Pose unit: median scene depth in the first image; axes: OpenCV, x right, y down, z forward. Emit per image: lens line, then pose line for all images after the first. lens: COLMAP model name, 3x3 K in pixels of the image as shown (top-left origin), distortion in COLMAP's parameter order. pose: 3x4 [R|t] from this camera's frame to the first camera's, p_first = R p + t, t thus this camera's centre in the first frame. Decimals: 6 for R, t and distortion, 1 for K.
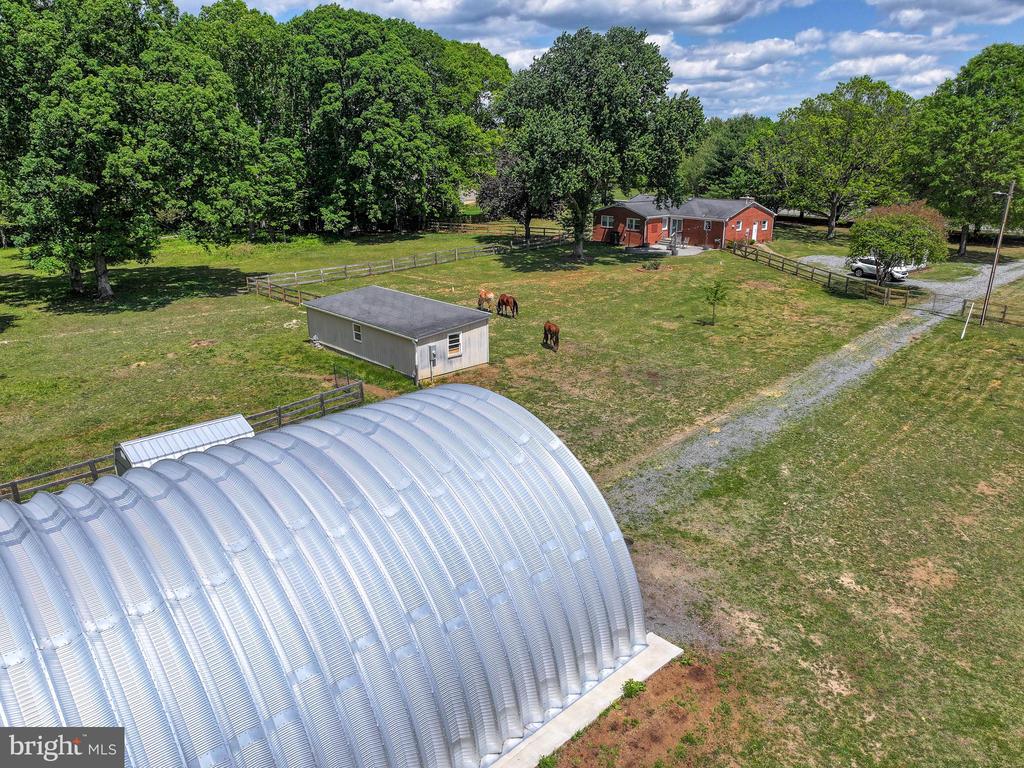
lens RADIAL K [[748.3, 0, 505.1], [0, 748.3, 384.7], [0, 0, 1]] dist [-0.007530, 0.028529]
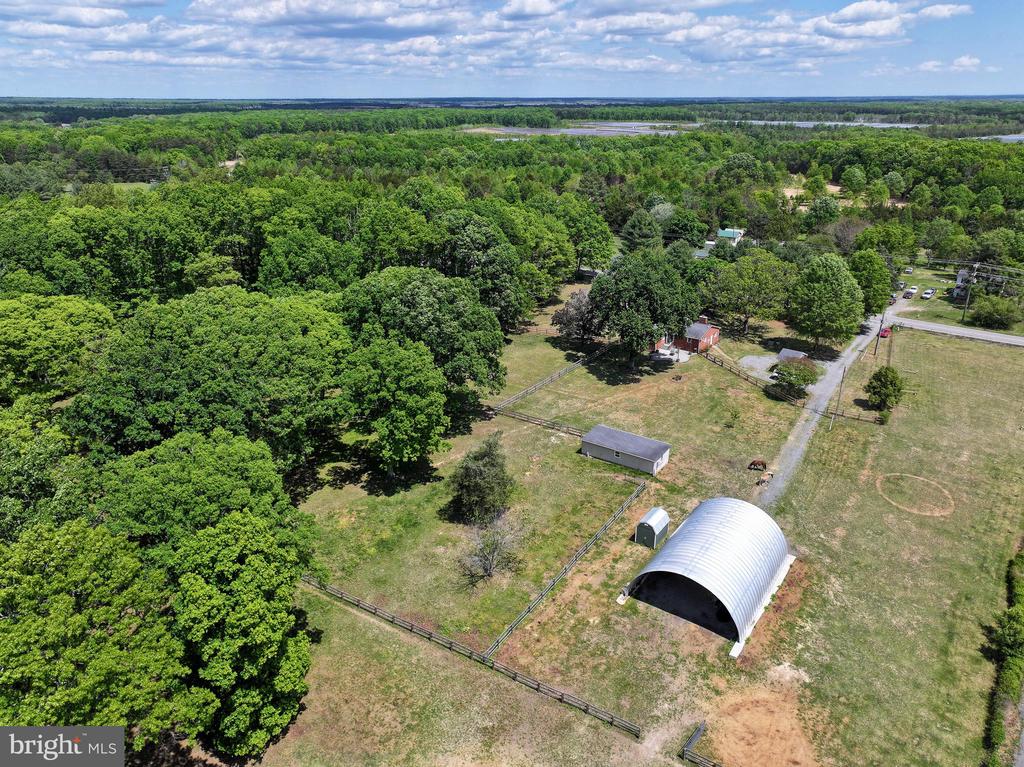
lens RADIAL K [[748.3, 0, 505.1], [0, 748.3, 384.2], [0, 0, 1]] dist [-0.007530, 0.028529]
pose [[0.977023, -0.072011, 0.200601, -1.502767], [0.058647, 0.995694, 0.071793, -0.721133], [-0.204908, -0.058379, 0.977039, -1.942993]]
